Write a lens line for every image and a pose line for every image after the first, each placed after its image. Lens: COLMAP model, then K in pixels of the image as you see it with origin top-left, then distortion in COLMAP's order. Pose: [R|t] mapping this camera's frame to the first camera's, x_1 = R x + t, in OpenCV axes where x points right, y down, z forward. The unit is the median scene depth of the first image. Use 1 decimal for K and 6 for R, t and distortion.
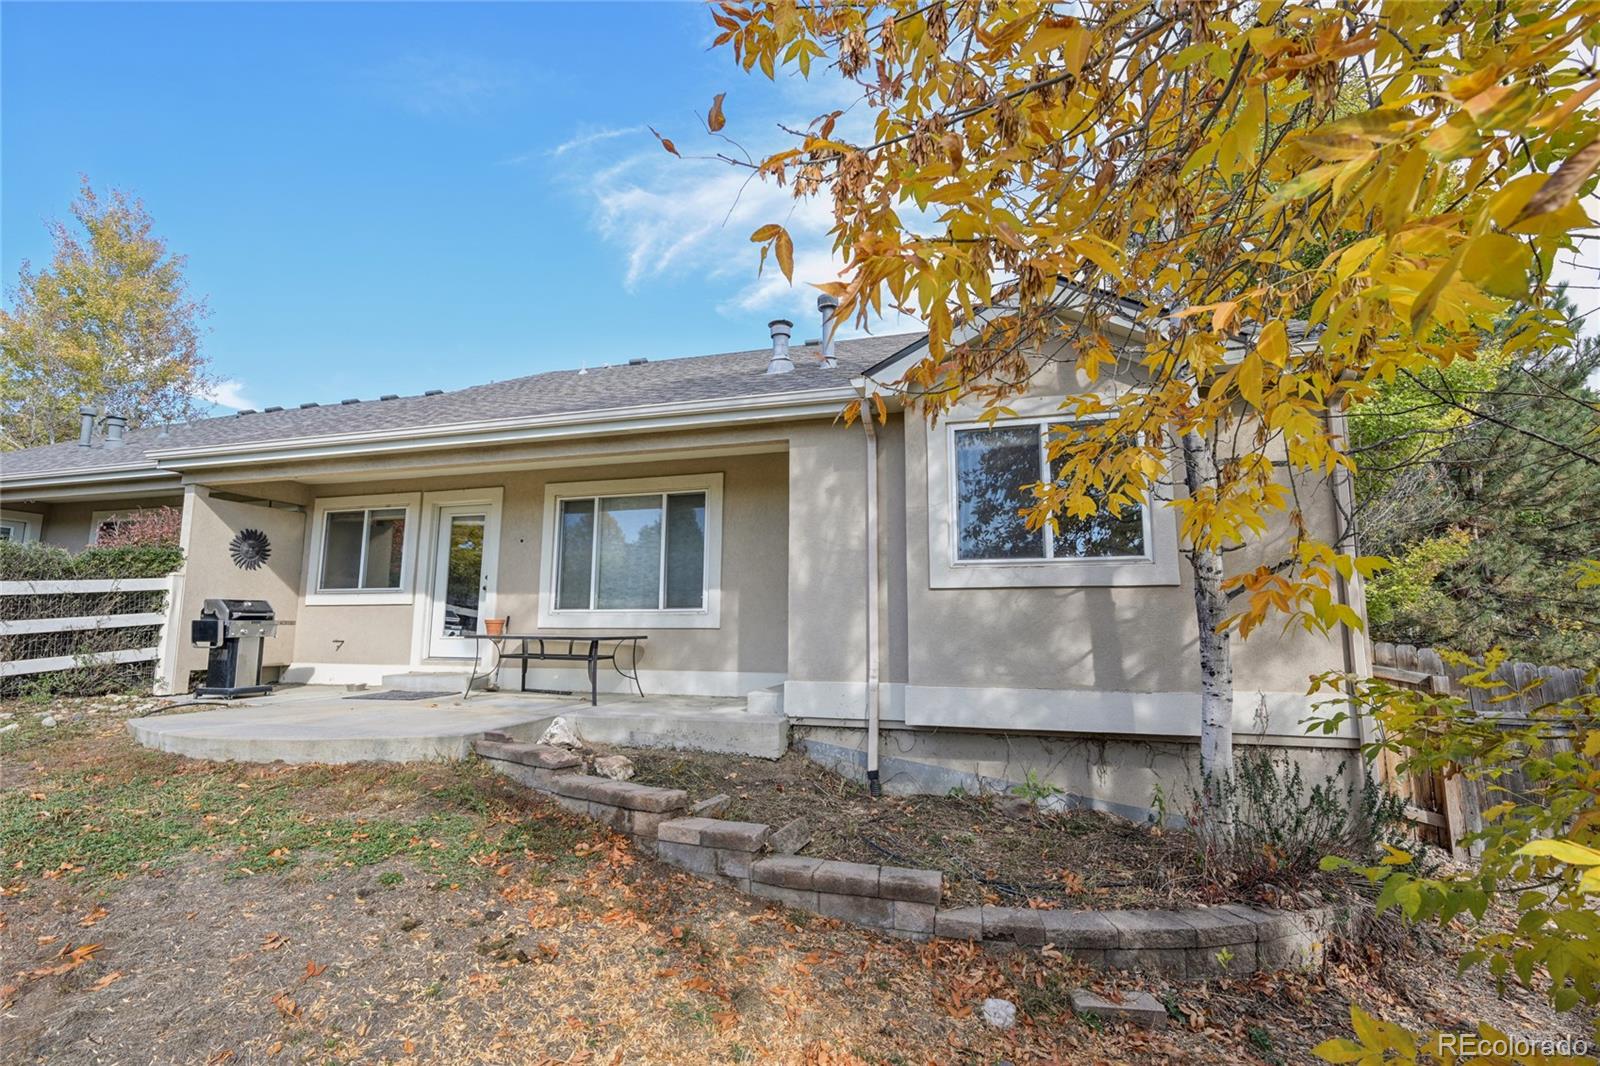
lens RADIAL K [[712.1, 0, 799.2], [0, 712.1, 532.9], [0, 0, 1]] dist [0.000800, -0.000012]
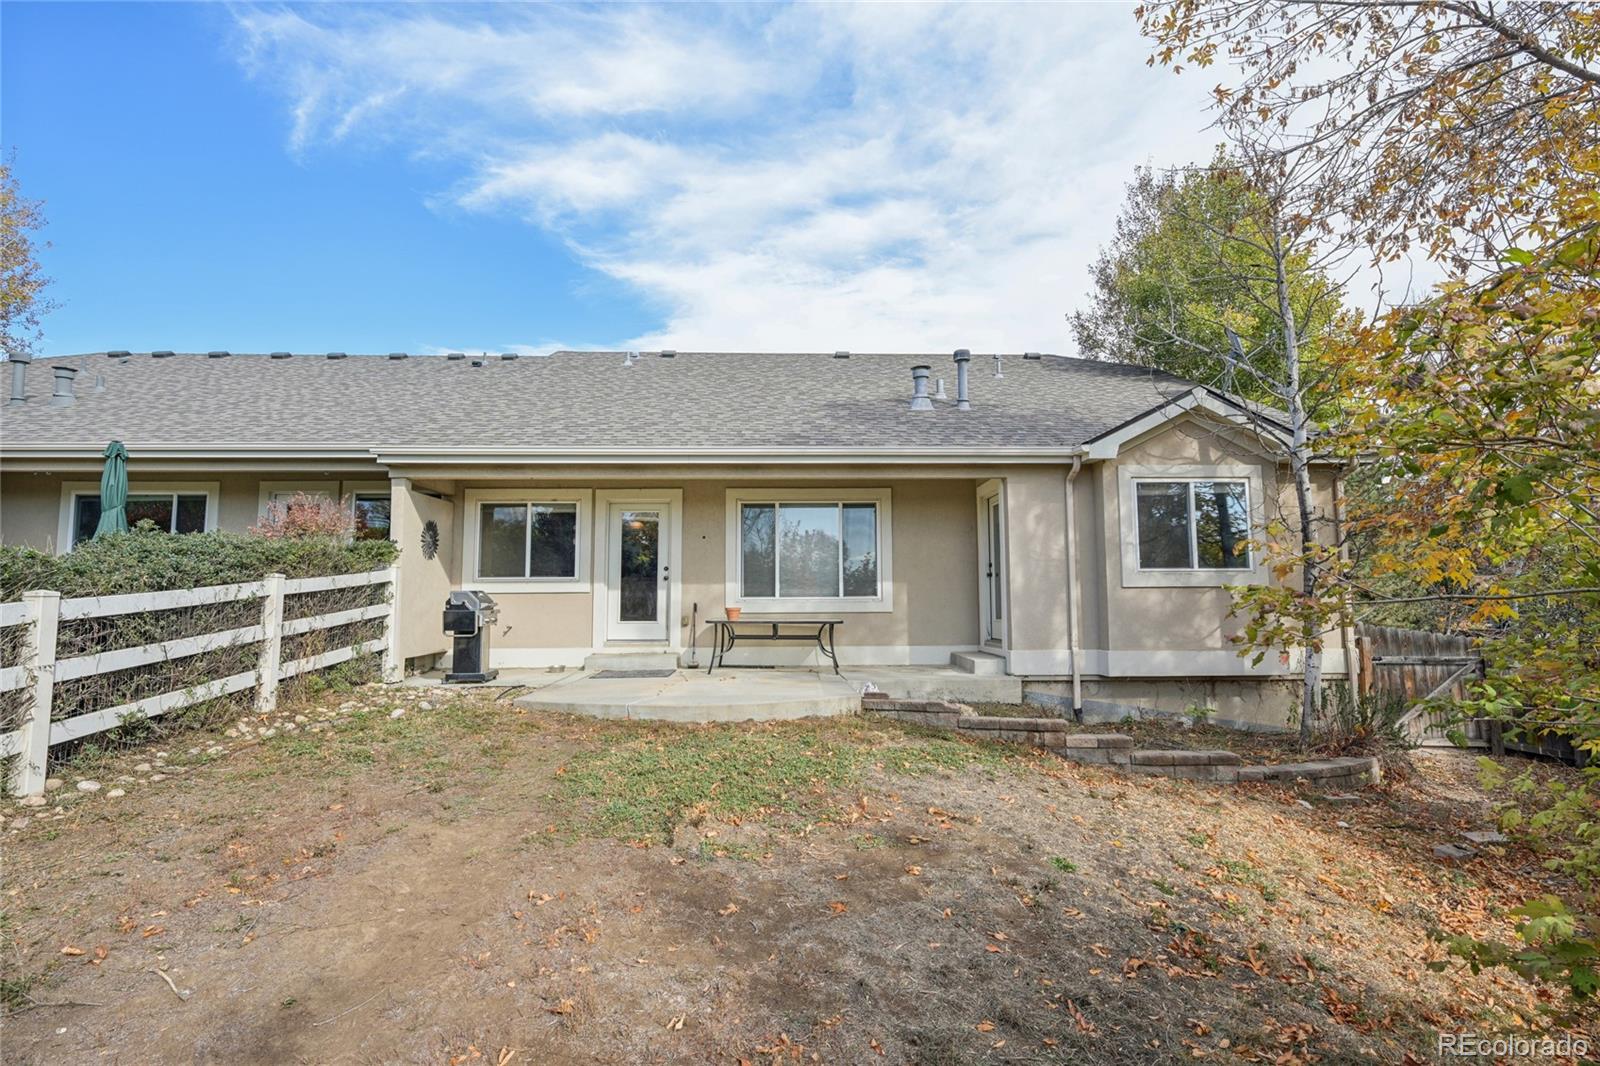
lens RADIAL K [[759.1, 0, 799.3], [0, 759.1, 536.5], [0, 0, 1]] dist [-0.000701, -0.000343]
pose [[0.952194, 0.018081, 0.304958, -0.695665], [-0.034007, 0.998316, 0.046995, -0.059970], [-0.303595, -0.055119, 0.951206, -0.233580]]
